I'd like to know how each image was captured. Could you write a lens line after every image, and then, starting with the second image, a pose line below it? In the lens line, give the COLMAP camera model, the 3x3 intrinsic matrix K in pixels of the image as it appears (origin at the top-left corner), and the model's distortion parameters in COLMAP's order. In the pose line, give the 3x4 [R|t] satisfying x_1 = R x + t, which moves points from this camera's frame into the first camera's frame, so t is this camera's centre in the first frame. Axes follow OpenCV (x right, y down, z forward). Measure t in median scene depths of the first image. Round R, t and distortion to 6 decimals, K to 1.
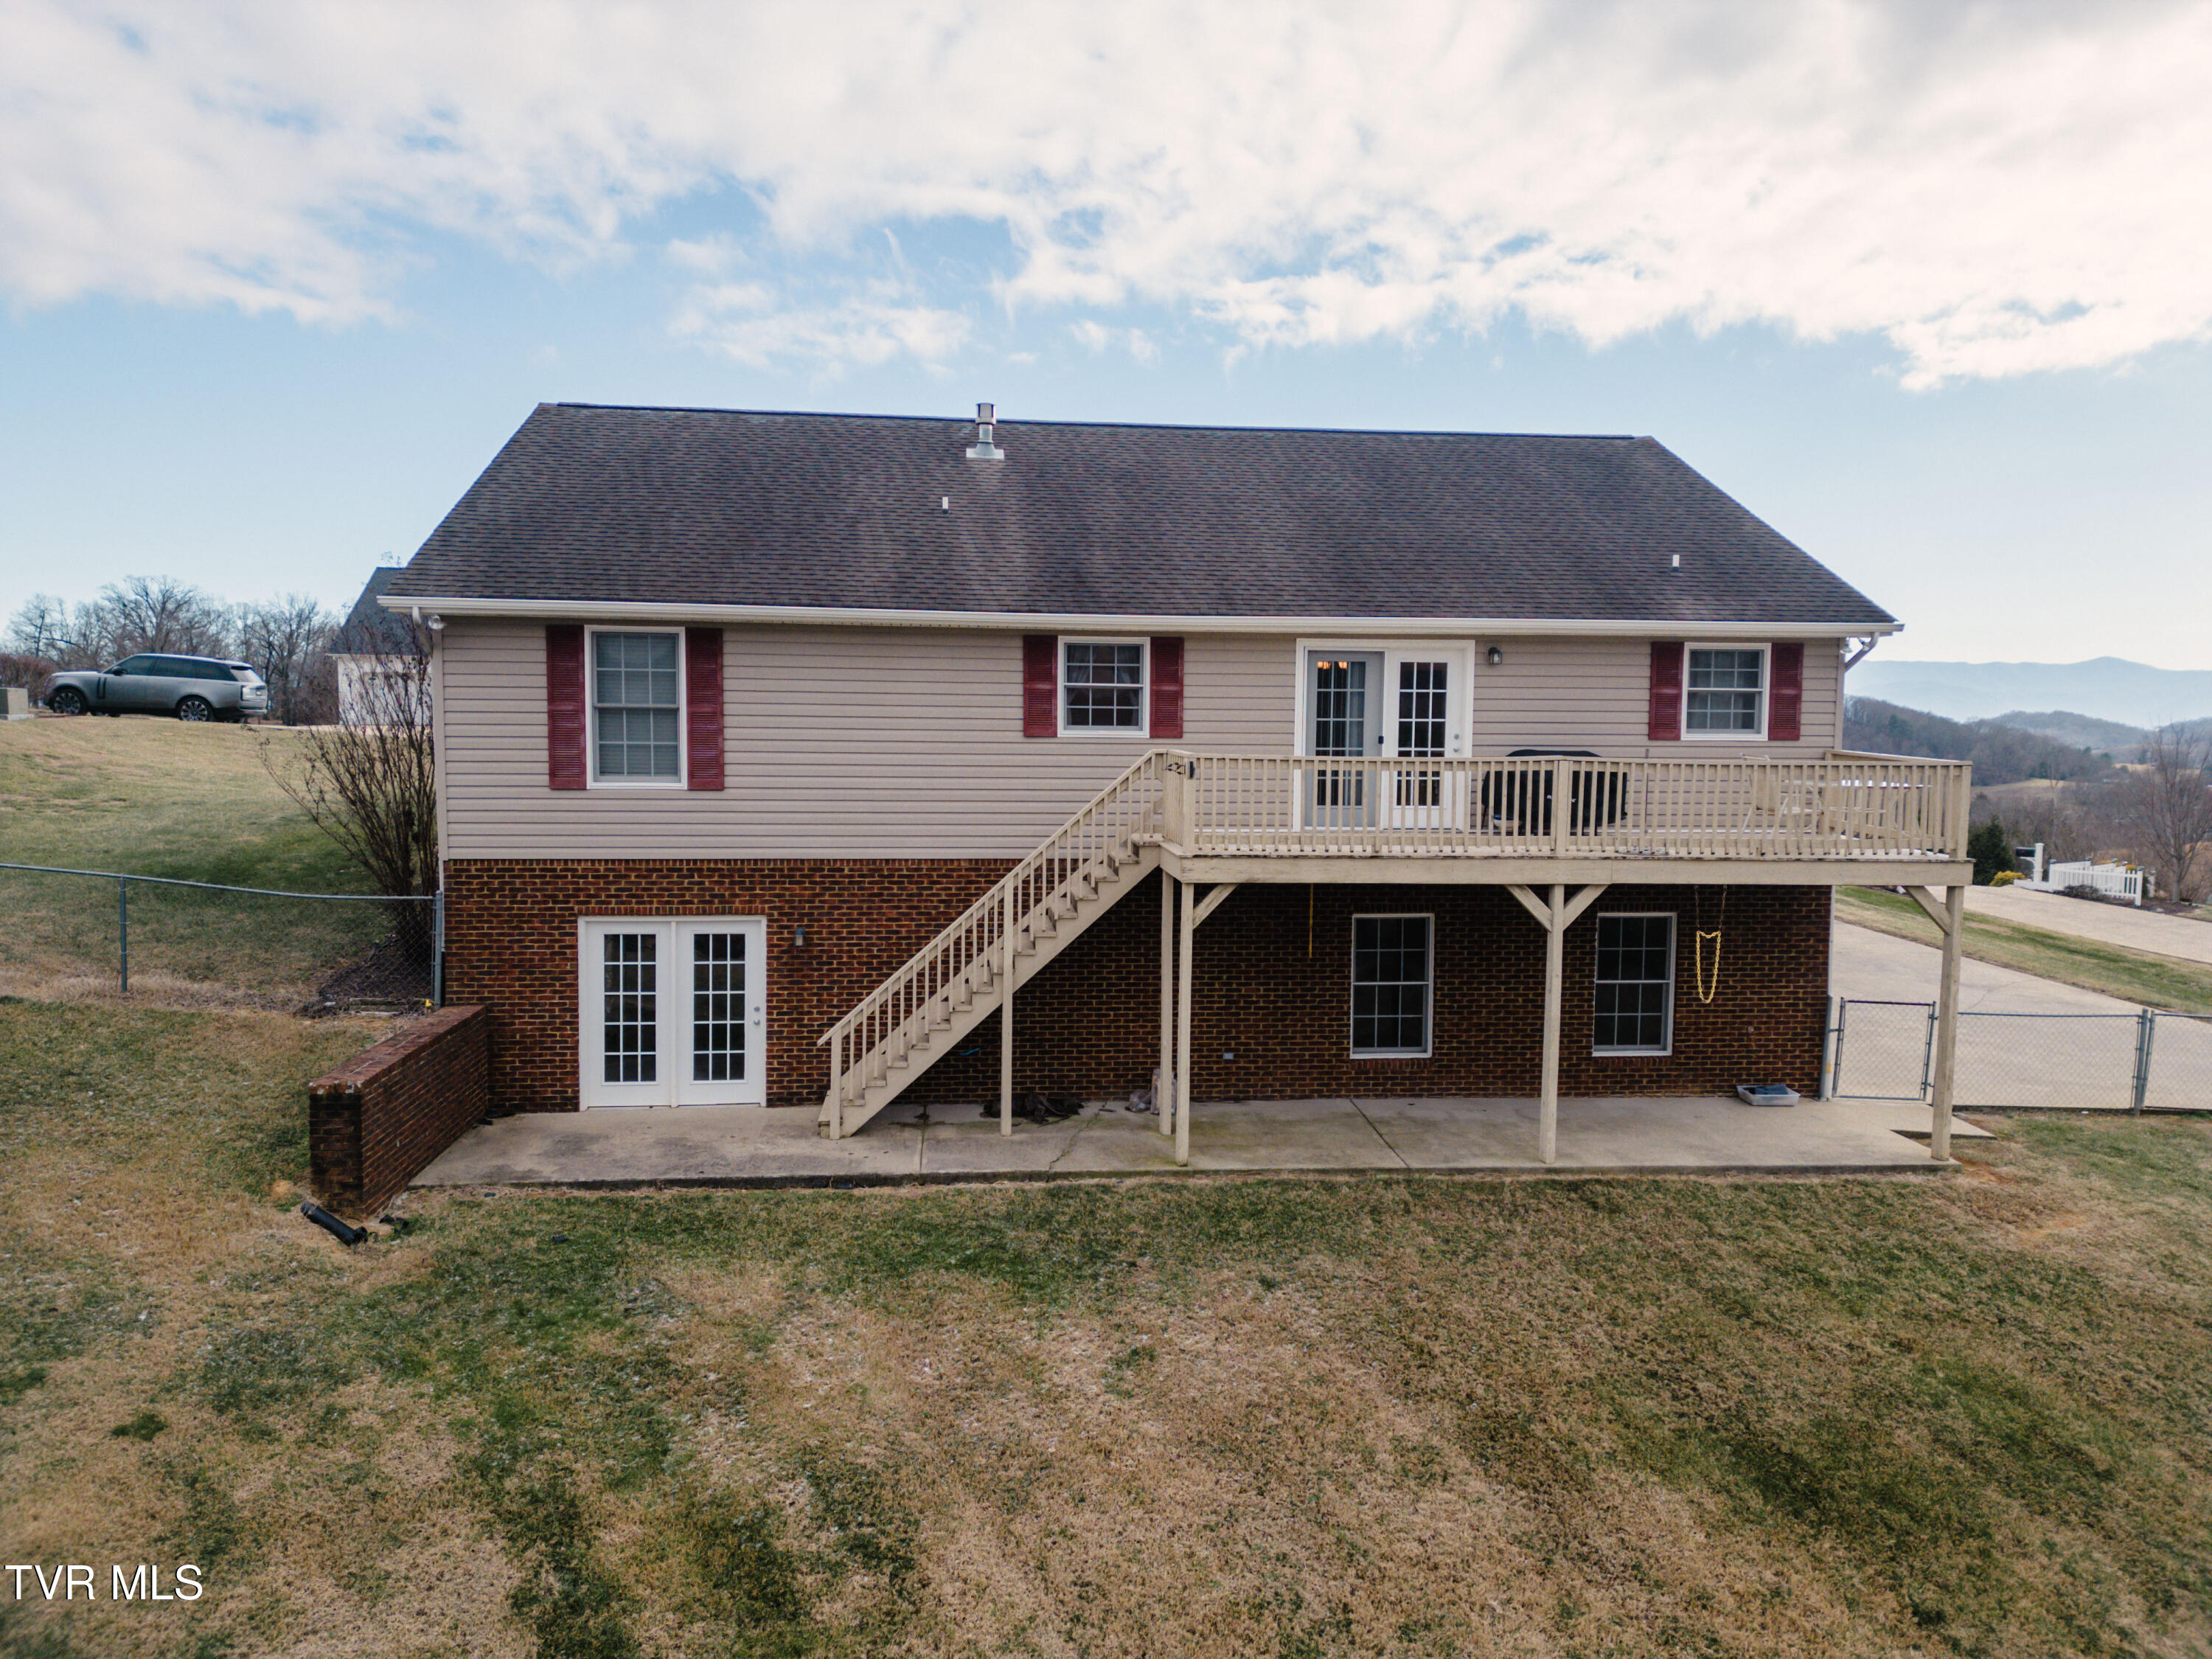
lens RADIAL K [[1532.4, 0, 1104.2], [0, 1532.4, 838.8], [0, 0, 1]] dist [0.091441, -0.092965]
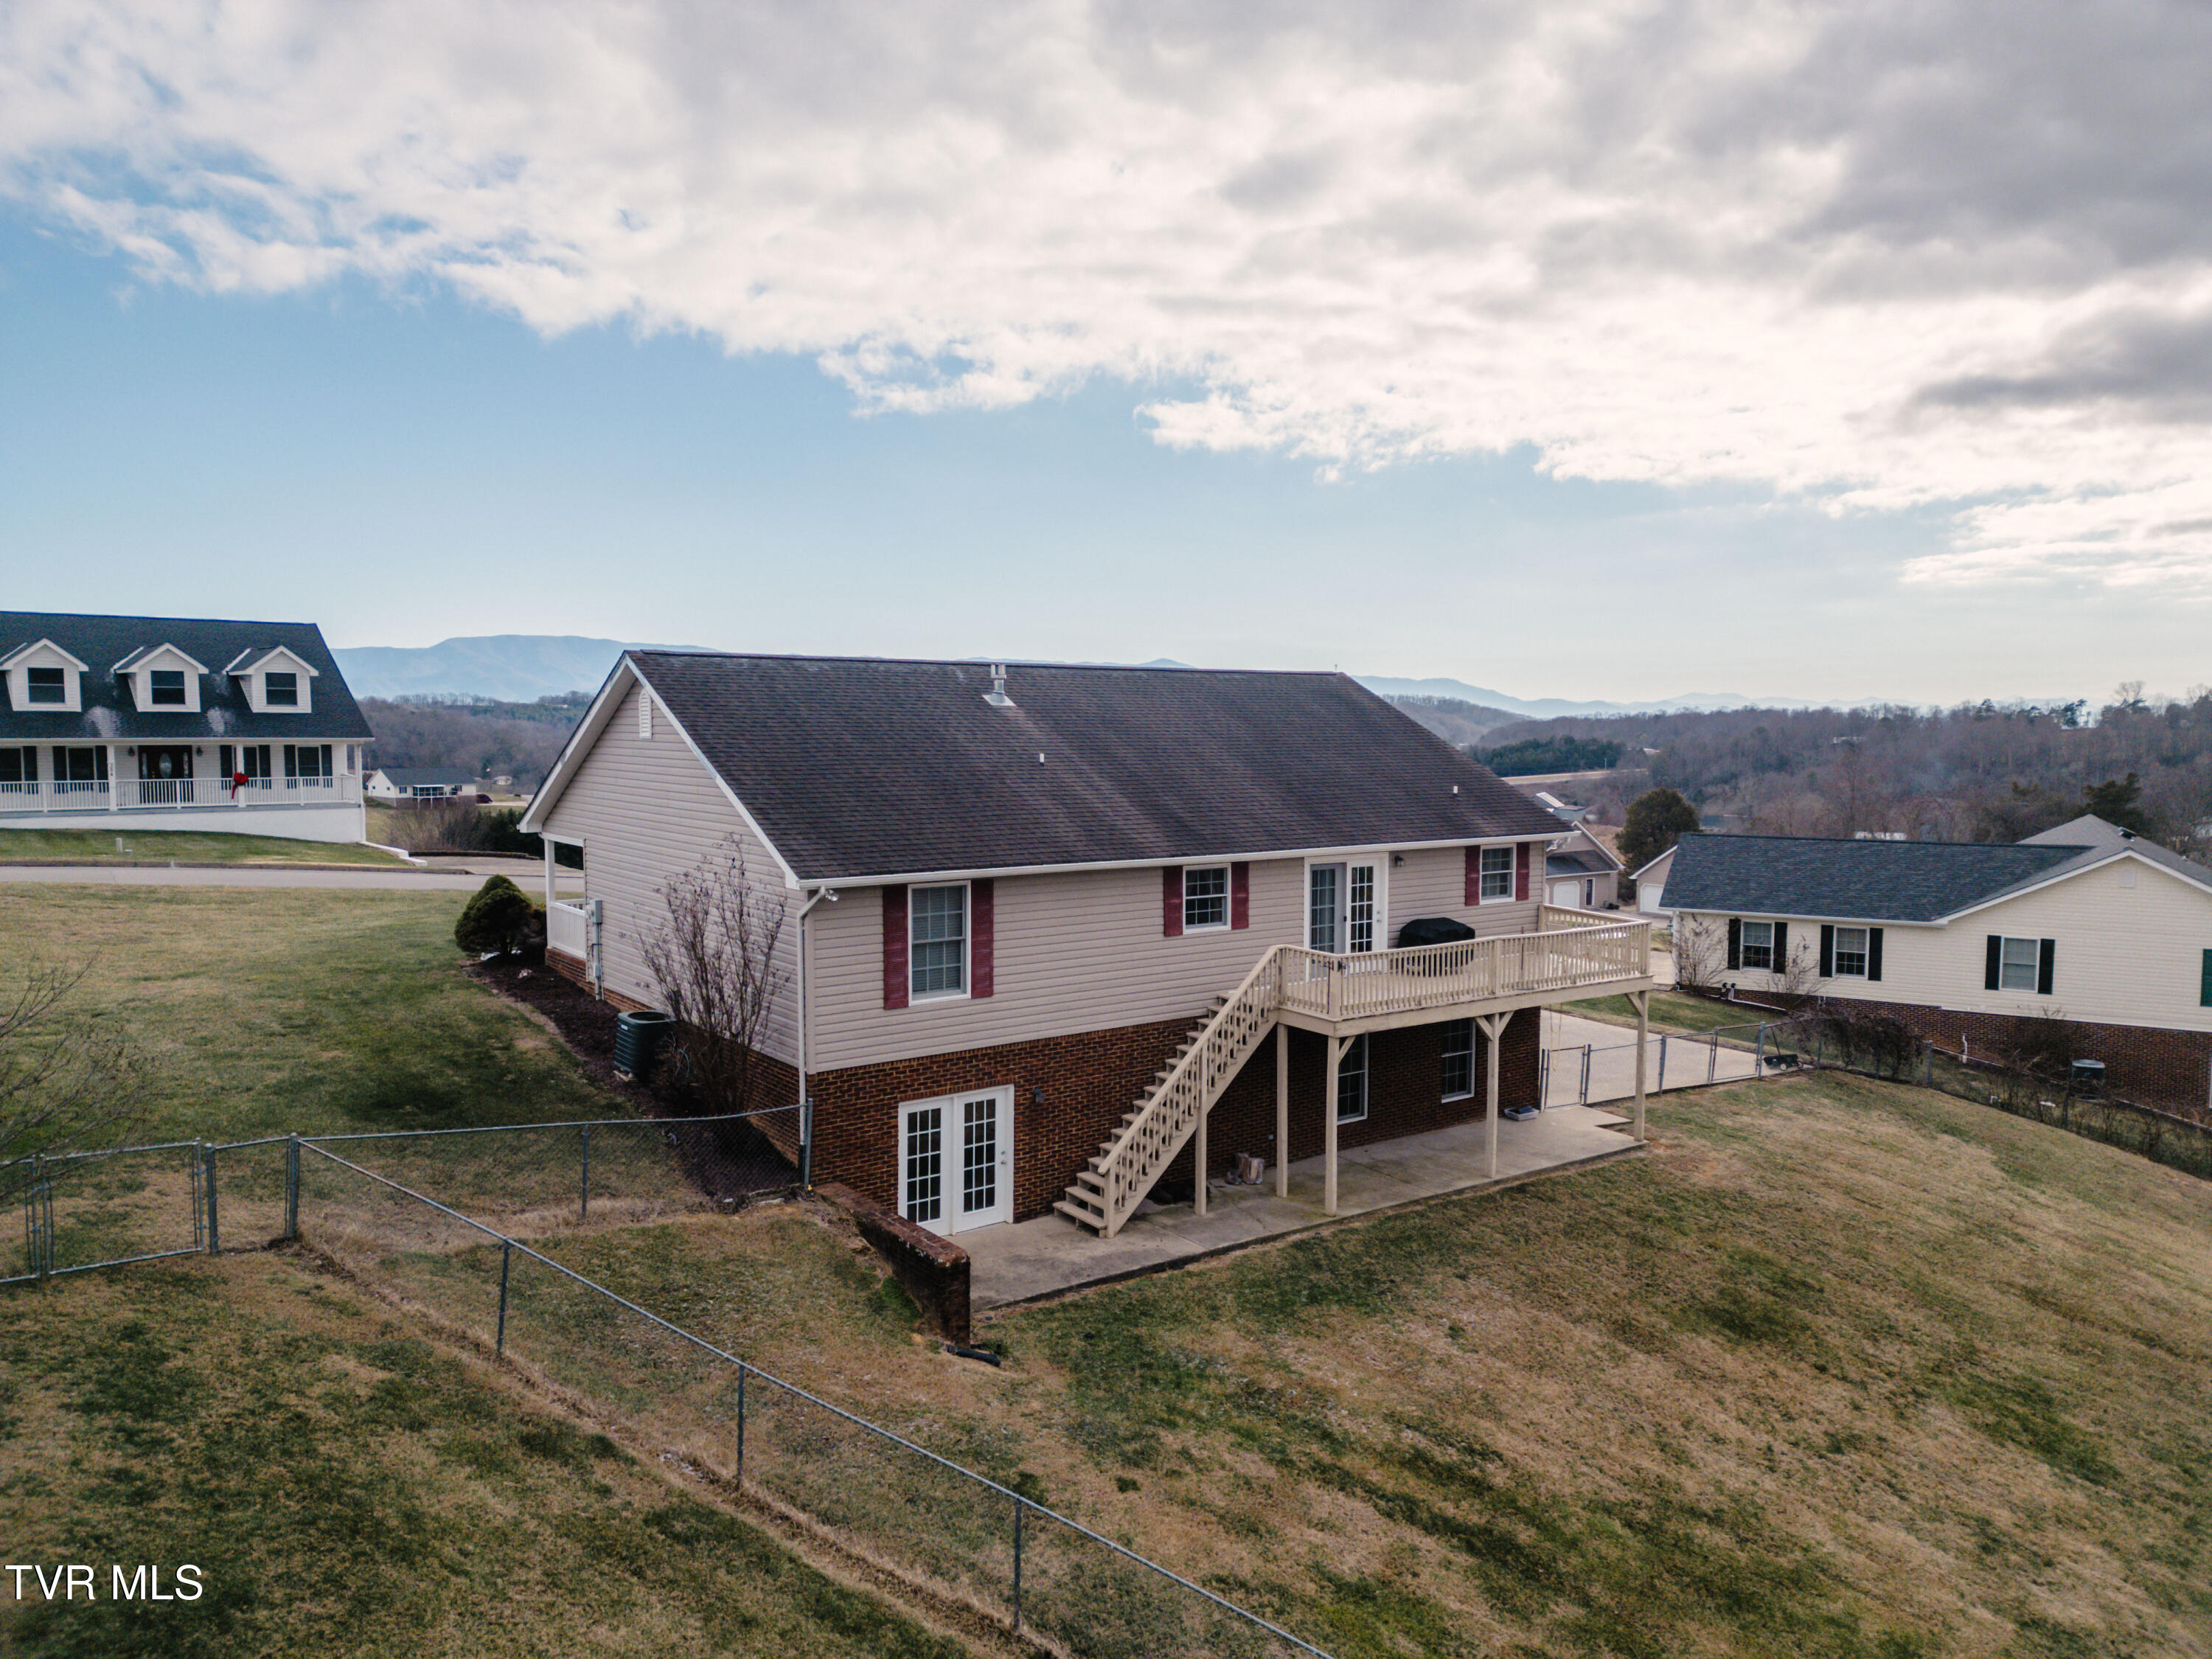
lens RADIAL K [[1532.4, 0, 1106.4], [0, 1532.4, 848.2], [0, 0, 1]] dist [0.091441, -0.092965]
pose [[0.862762, -0.048582, 0.503271, -0.816943], [0.042222, 0.998819, 0.024038, -0.186332], [-0.503845, 0.000510, 0.863794, -0.217023]]
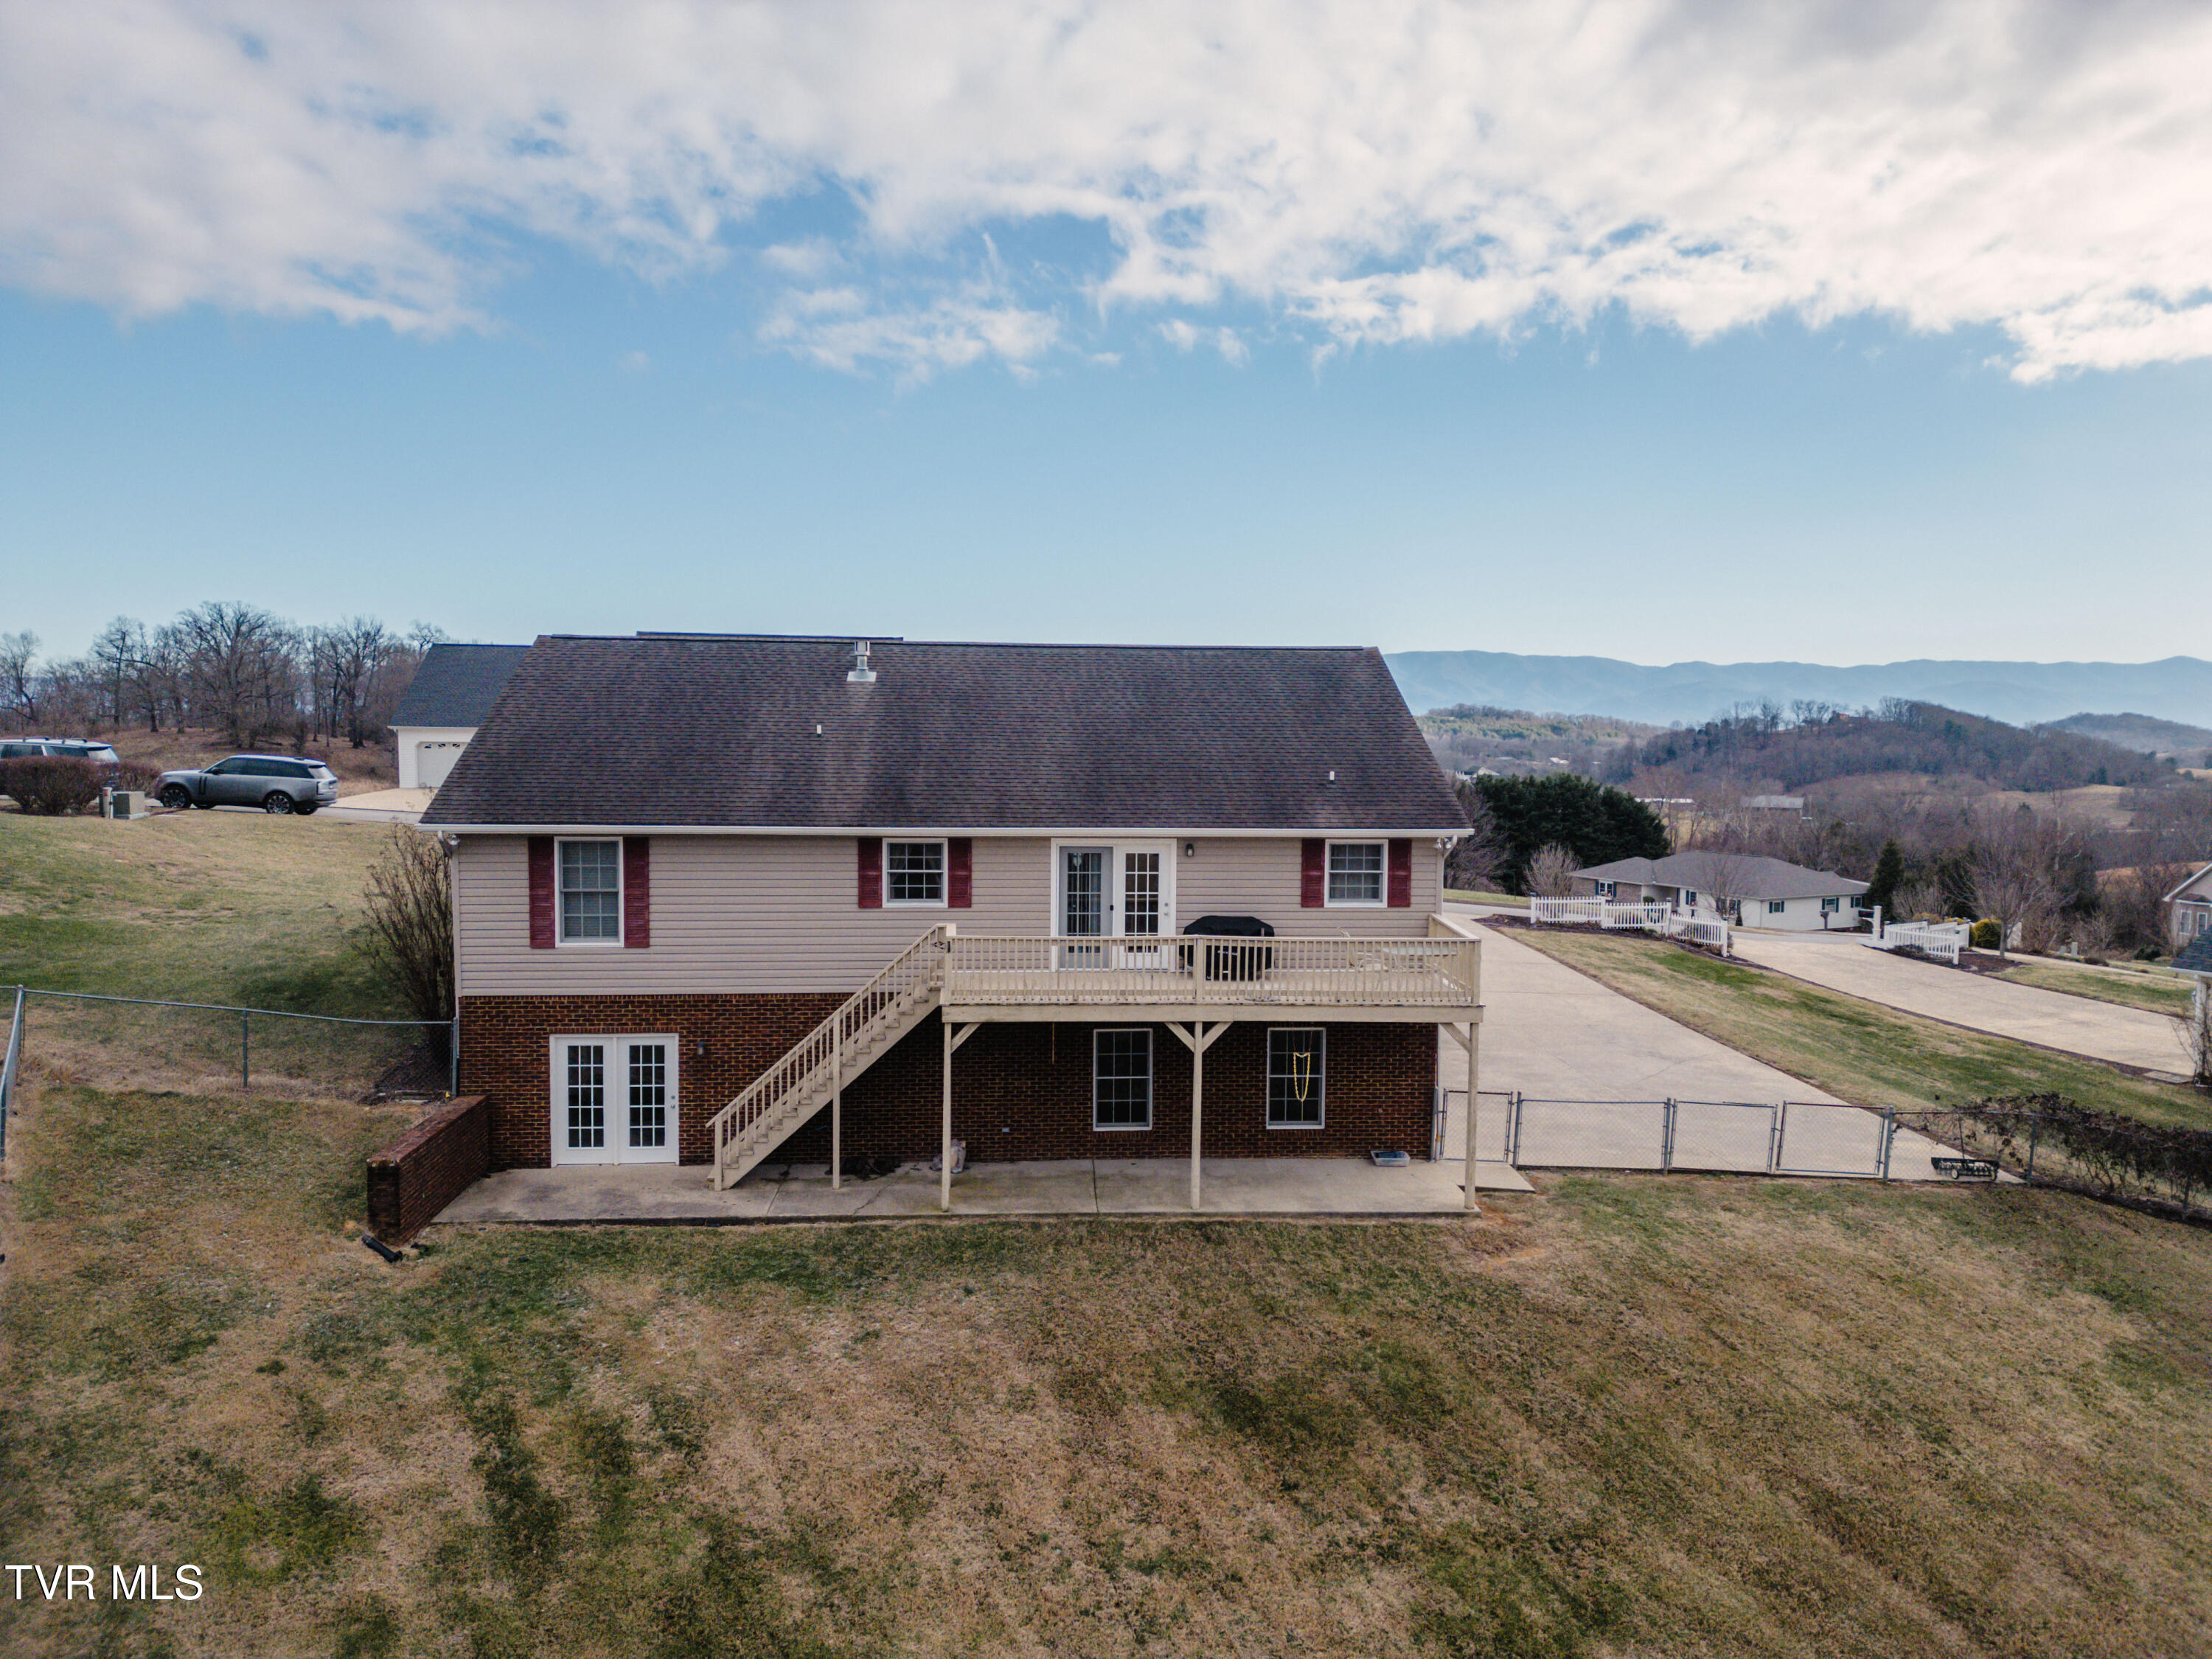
lens RADIAL K [[1532.4, 0, 1101.9], [0, 1532.4, 835.5], [0, 0, 1]] dist [0.091441, -0.092965]
pose [[0.999420, 0.000889, -0.034034, 0.223941], [-0.001011, 0.999993, -0.003577, -0.129260], [0.034031, 0.003609, 0.999414, -0.431487]]
